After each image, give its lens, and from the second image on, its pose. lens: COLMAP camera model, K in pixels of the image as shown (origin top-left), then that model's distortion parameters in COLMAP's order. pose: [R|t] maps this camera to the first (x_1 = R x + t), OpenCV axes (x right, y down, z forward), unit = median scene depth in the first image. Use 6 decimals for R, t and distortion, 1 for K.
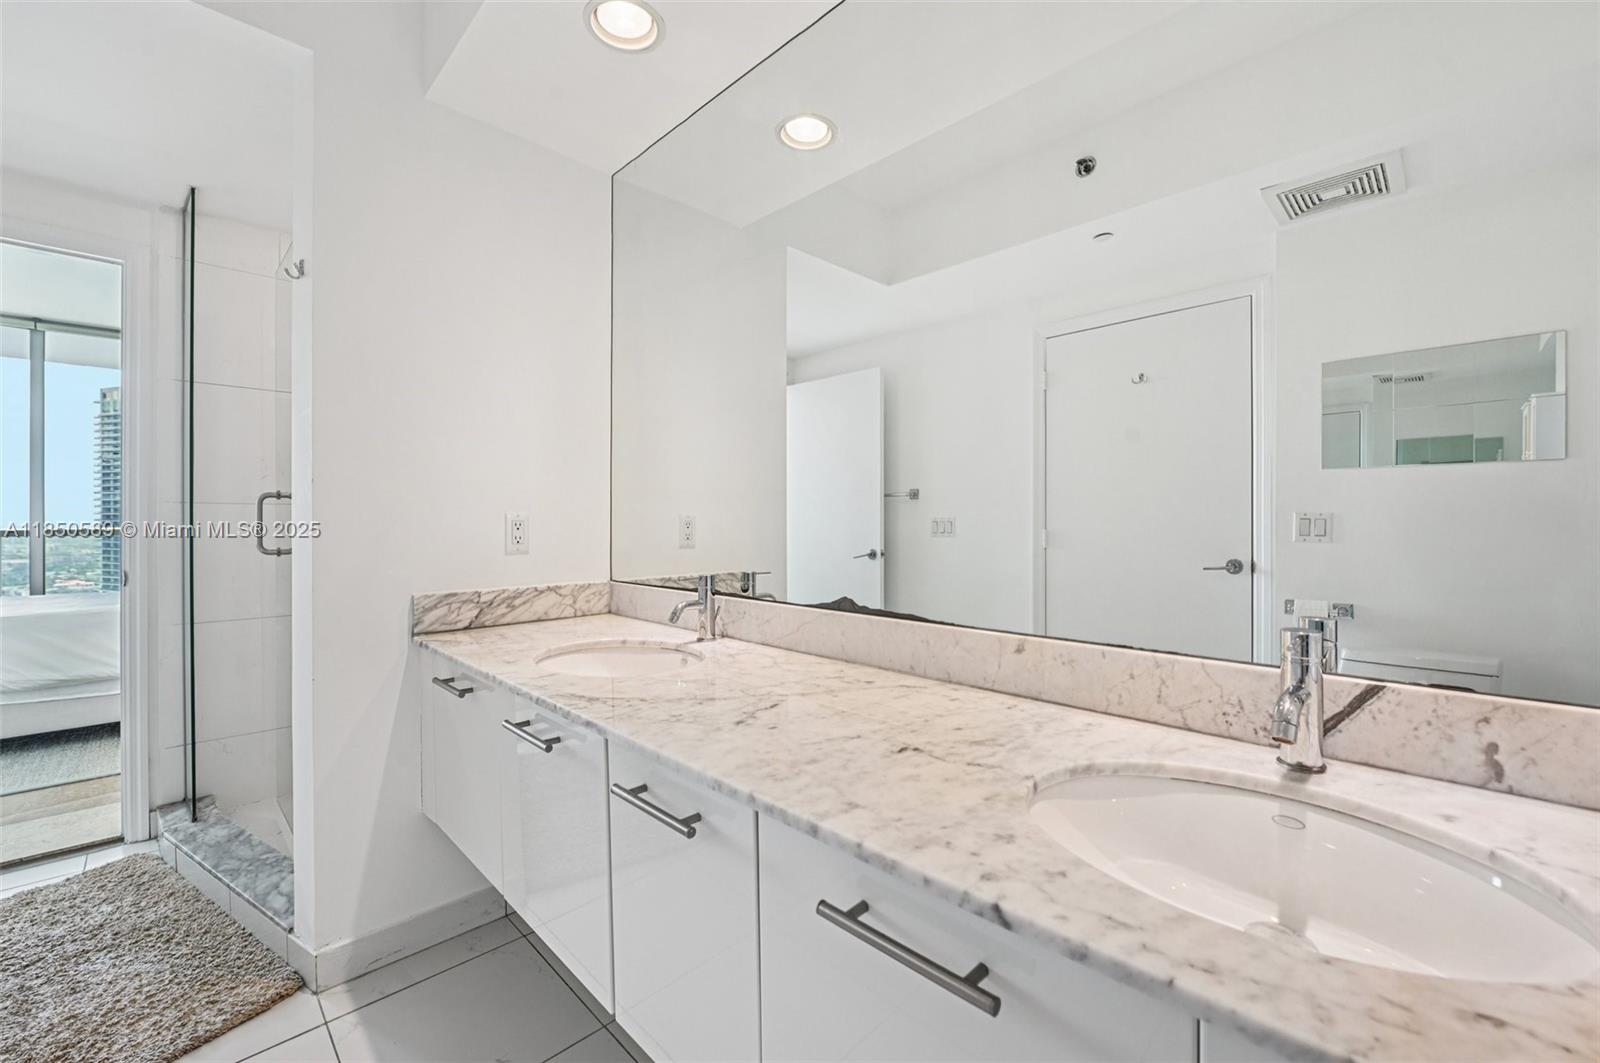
lens RADIAL K [[648.0, 0, 801.4], [0, 648.0, 525.9], [0, 0, 1]] dist [-0.007612, -0.000566]
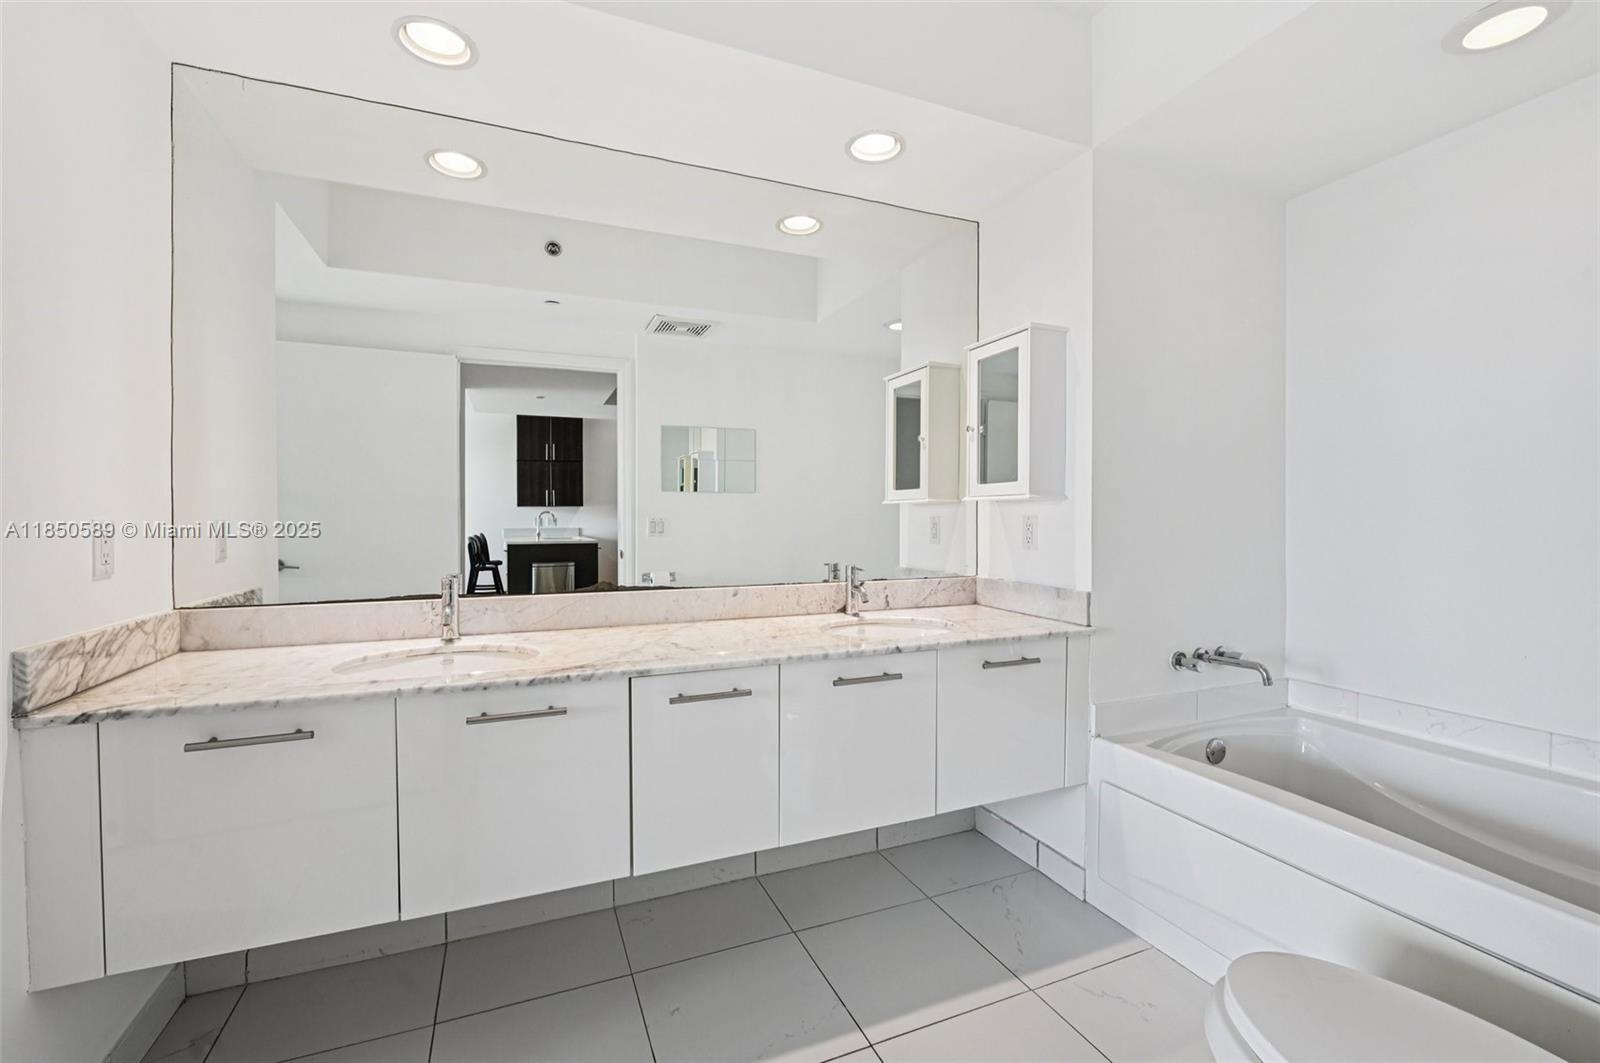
lens RADIAL K [[679.6, 0, 799.5], [0, 679.6, 529.3], [0, 0, 1]] dist [-0.001811, 0.000493]
pose [[0.378055, -0.013511, 0.925684, -0.874328], [0.008432, 0.999902, 0.011151, -0.011259], [-0.925745, 0.003590, 0.378132, 0.049695]]
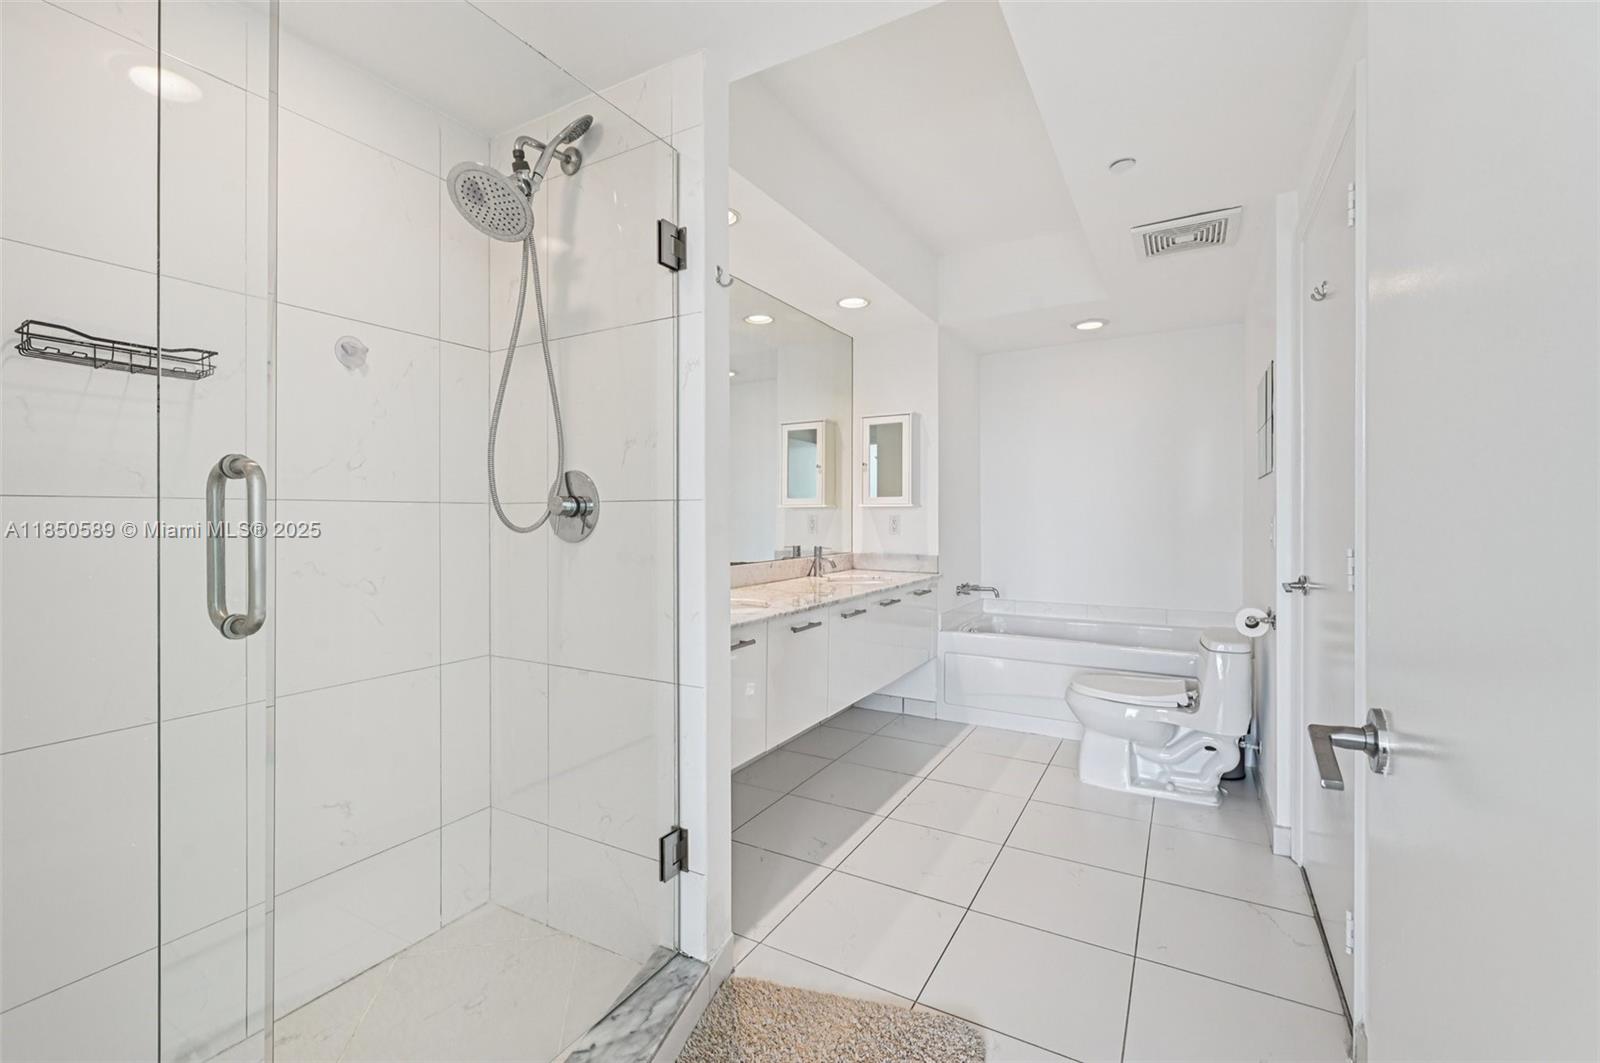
lens RADIAL K [[679.6, 0, 802.8], [0, 679.6, 519.3], [0, 0, 1]] dist [-0.001811, 0.000493]
pose [[-0.262337, 0.000481, 0.964976, -1.628781], [0.011902, 0.999925, 0.002737, -0.016321], [-0.964903, 0.012203, -0.262323, 1.024143]]
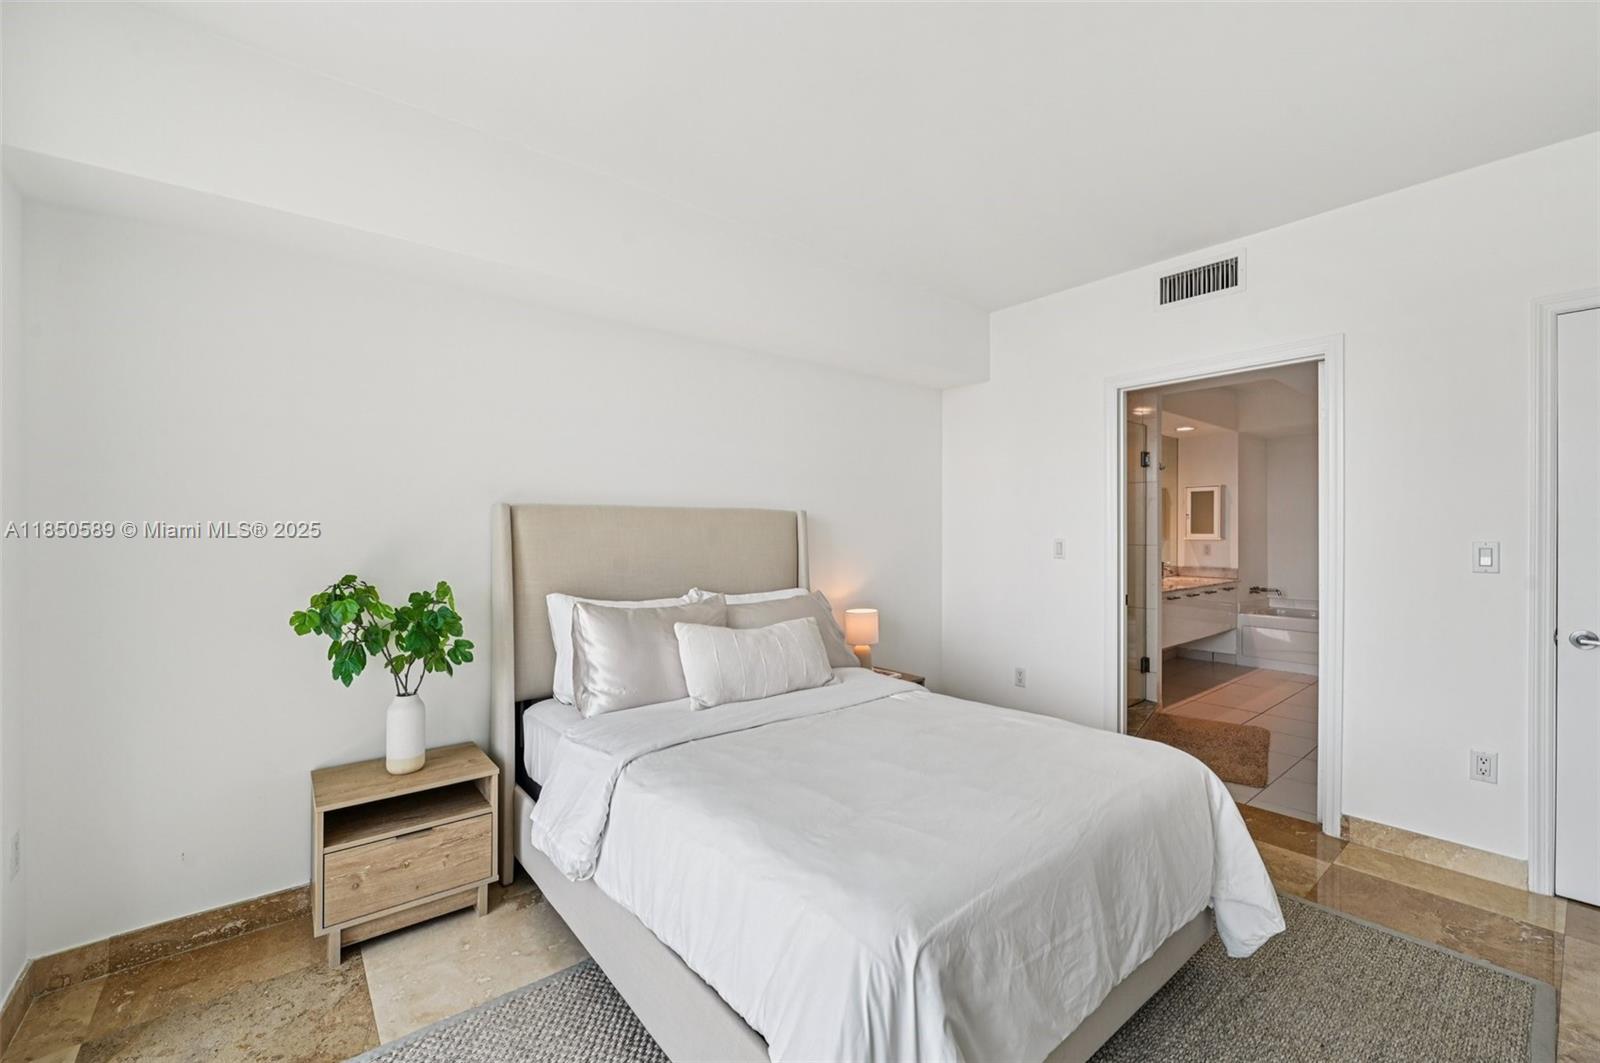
lens RADIAL K [[648.0, 0, 802.7], [0, 648.0, 536.1], [0, 0, 1]] dist [-0.007612, -0.000566]
pose [[0.101463, -0.002779, 0.994835, -3.375879], [0.011106, 0.999937, 0.001660, -0.097860], [-0.994777, 0.010880, 0.101488, 2.032695]]
